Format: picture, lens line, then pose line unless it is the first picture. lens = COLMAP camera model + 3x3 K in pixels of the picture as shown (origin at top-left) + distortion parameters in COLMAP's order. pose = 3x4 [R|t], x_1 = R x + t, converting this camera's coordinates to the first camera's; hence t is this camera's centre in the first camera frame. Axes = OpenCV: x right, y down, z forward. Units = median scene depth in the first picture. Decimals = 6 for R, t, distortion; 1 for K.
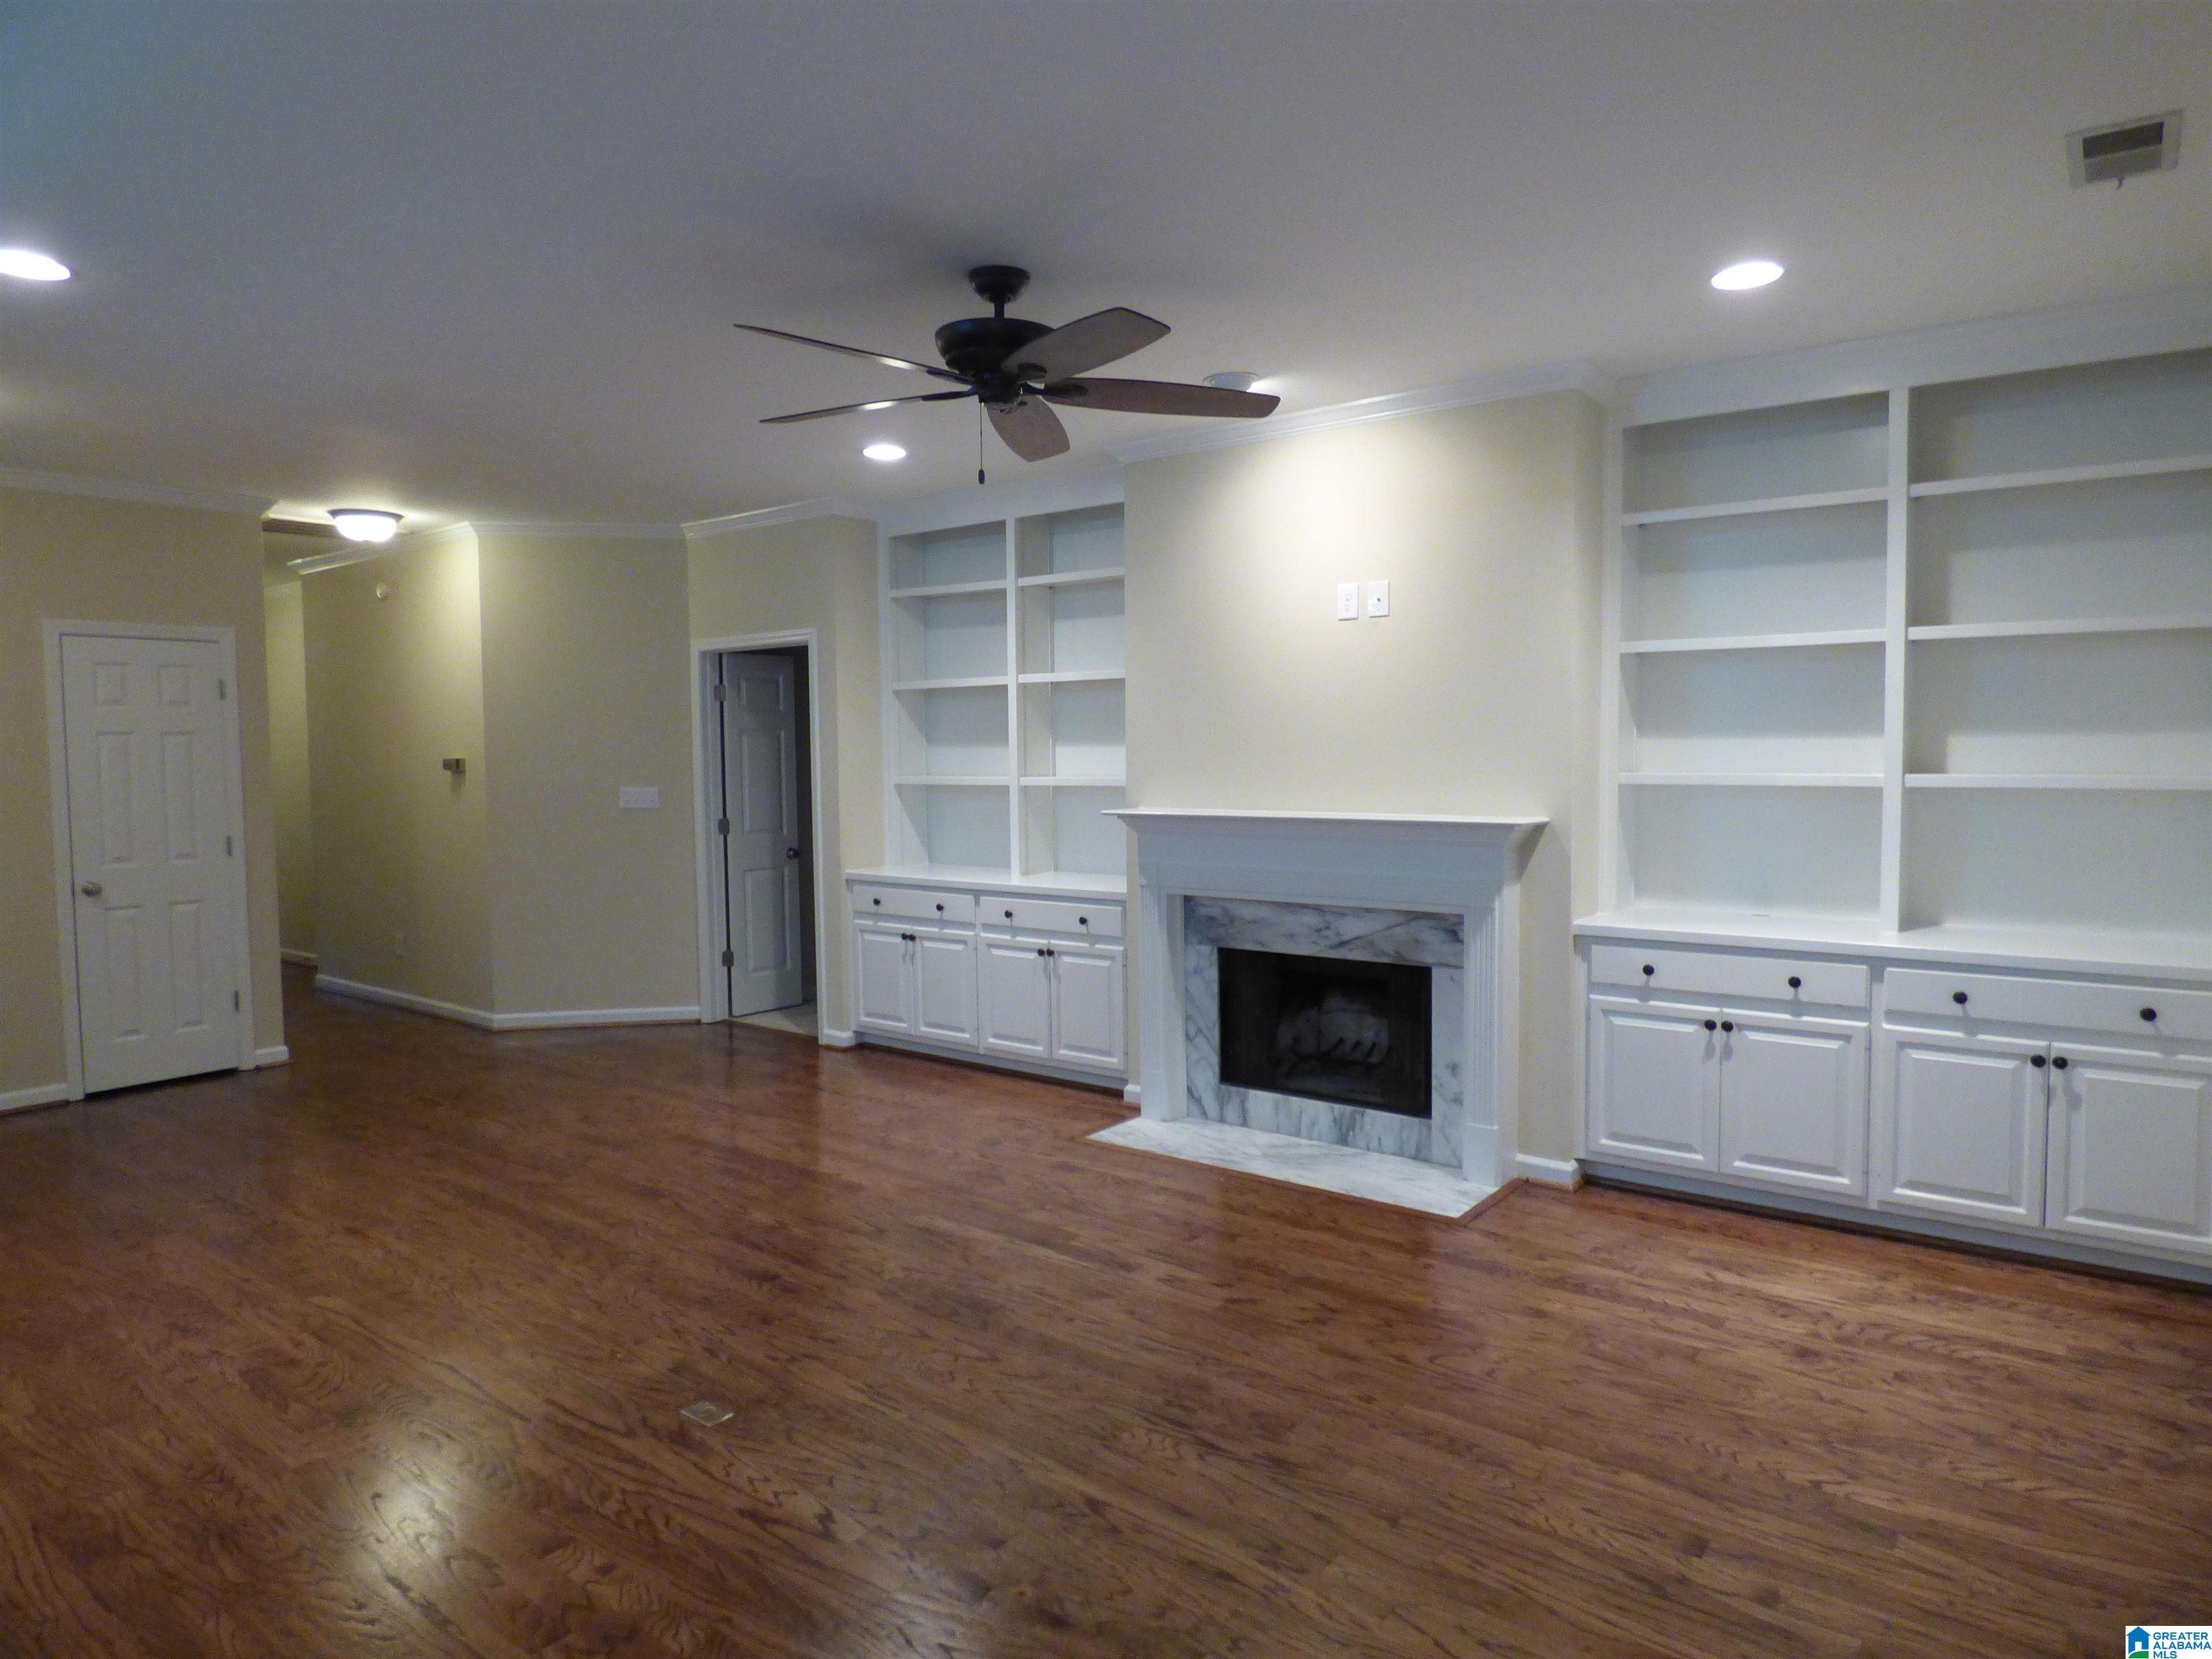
lens RADIAL K [[1363.0, 0, 1108.1], [0, 1363.0, 817.2], [0, 0, 1]] dist [0.000274, -0.000265]
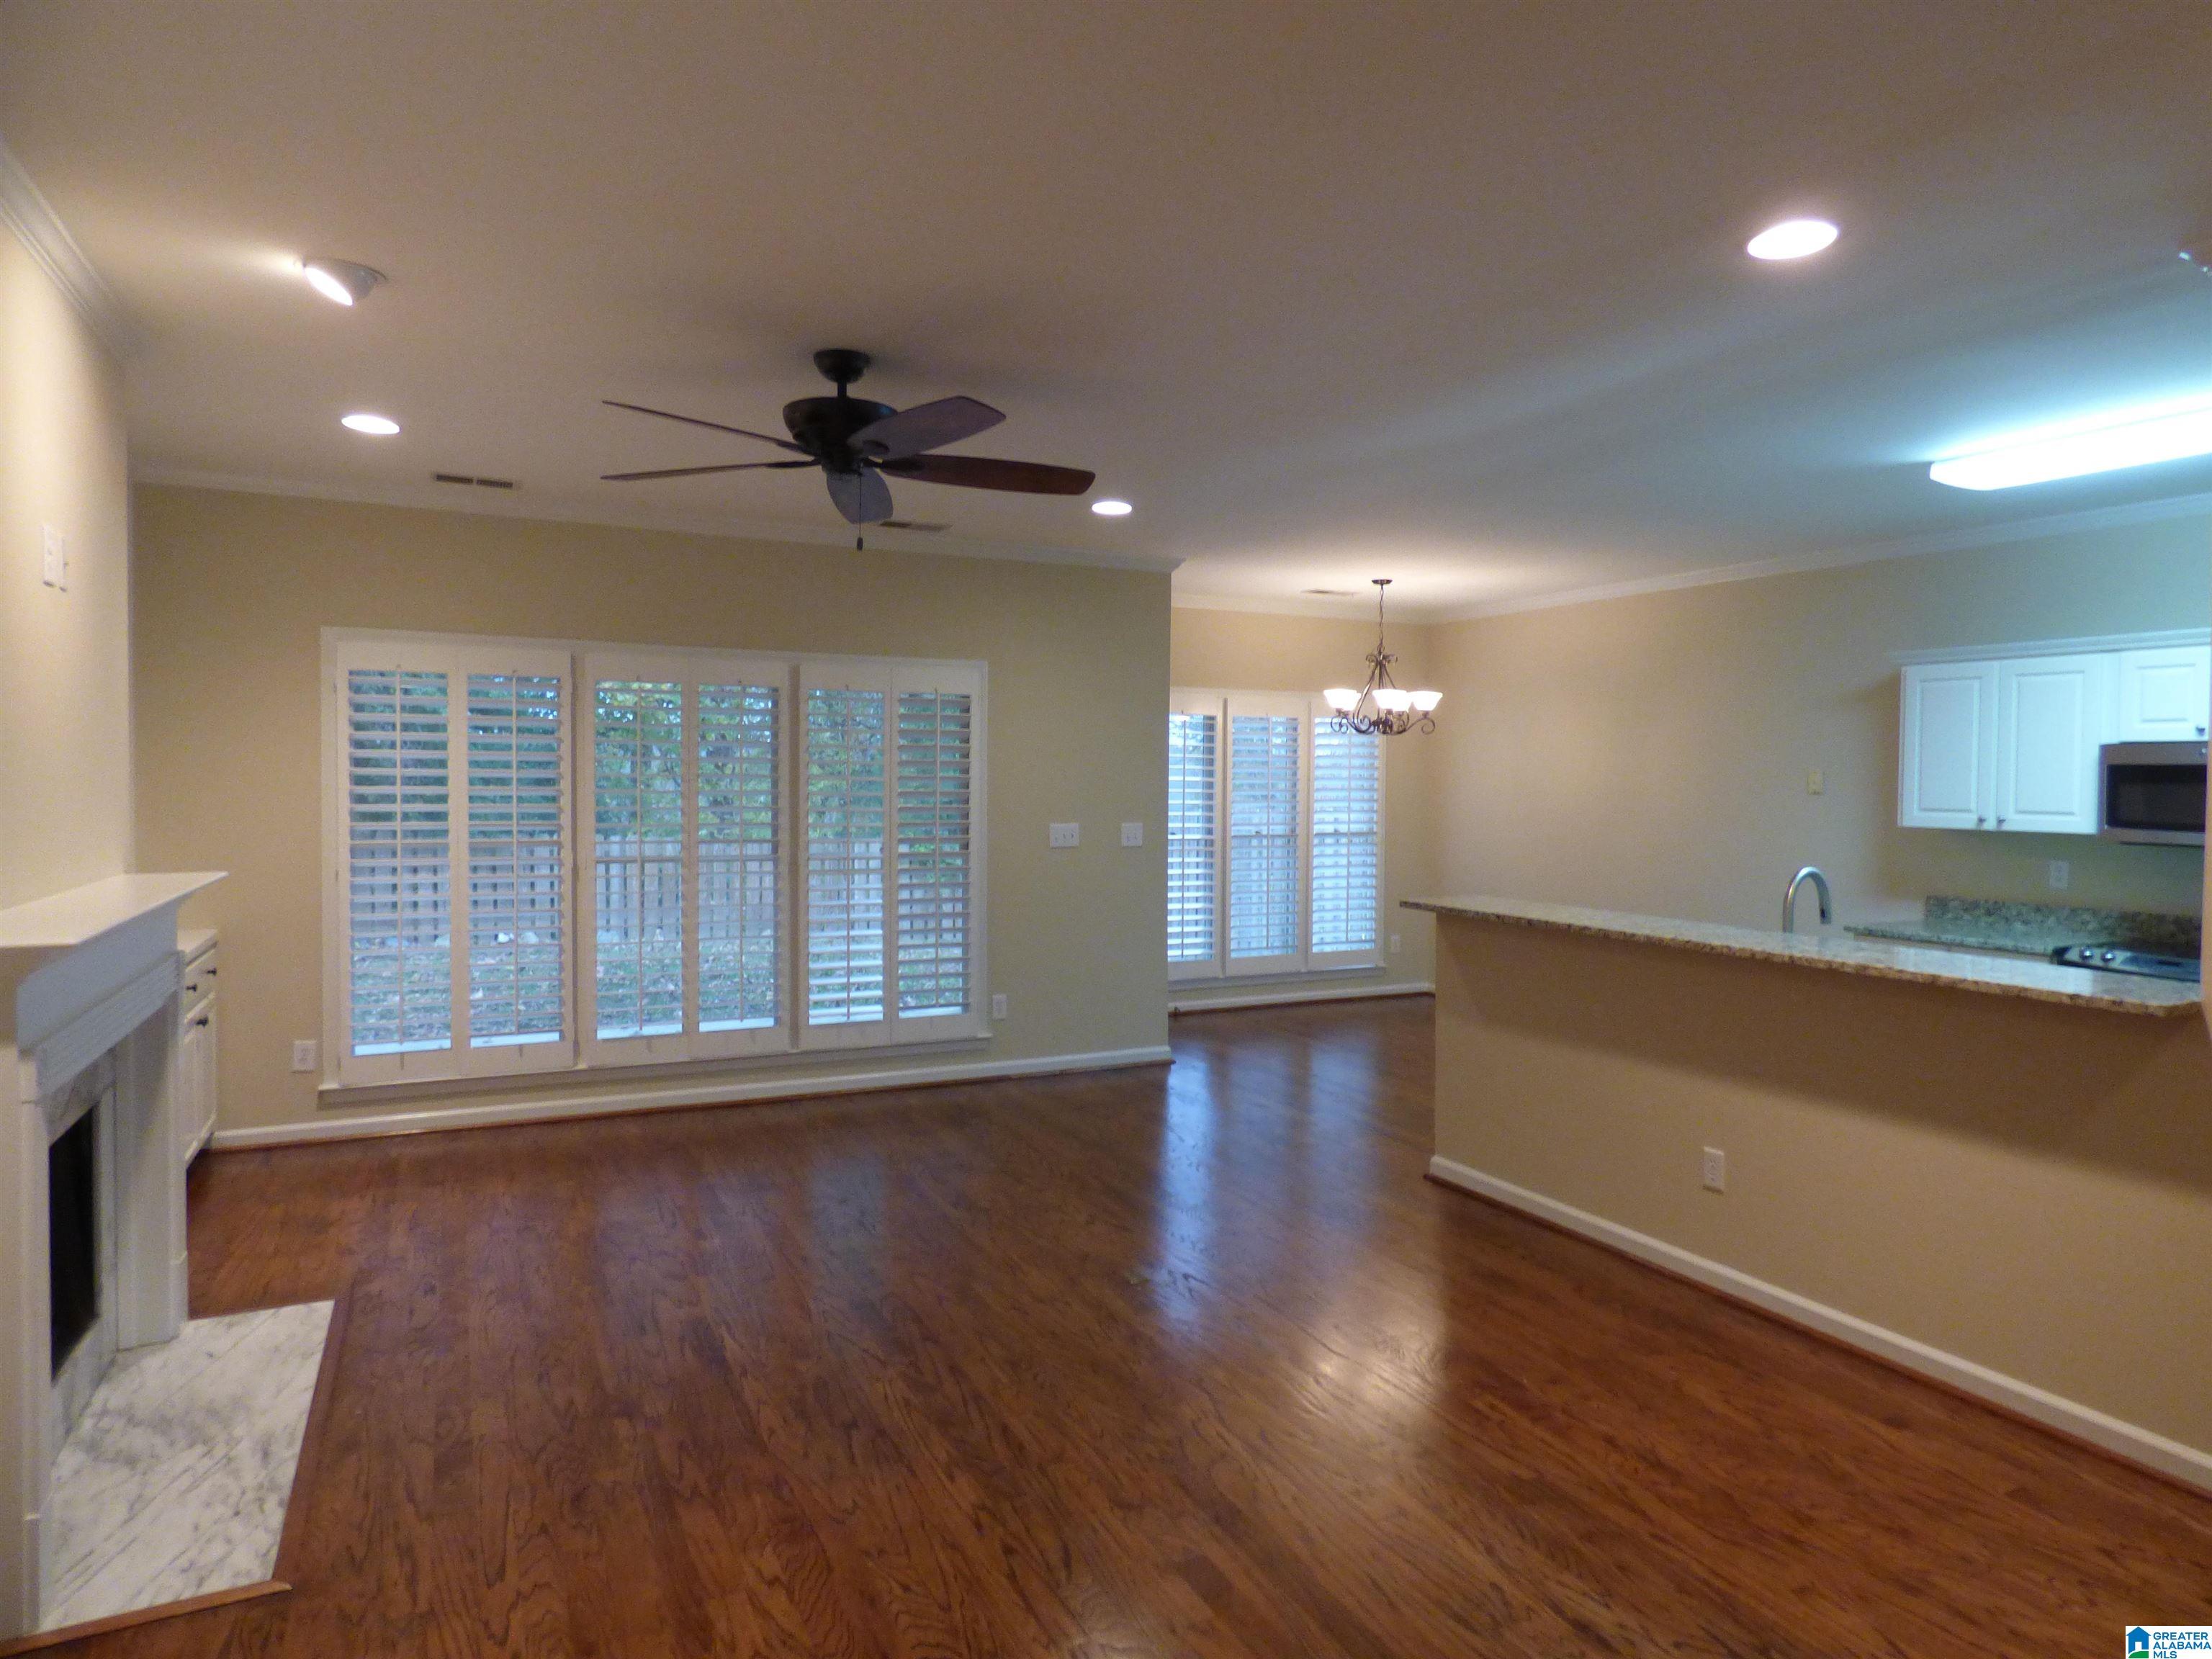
lens RADIAL K [[1363.0, 0, 1108.1], [0, 1363.0, 817.2], [0, 0, 1]] dist [0.000274, -0.000265]
pose [[-0.898843, -0.010806, 0.438137, -0.618505], [0.025498, 0.996713, 0.076892, -0.089793], [-0.437528, 0.080286, -0.895613, 1.570791]]
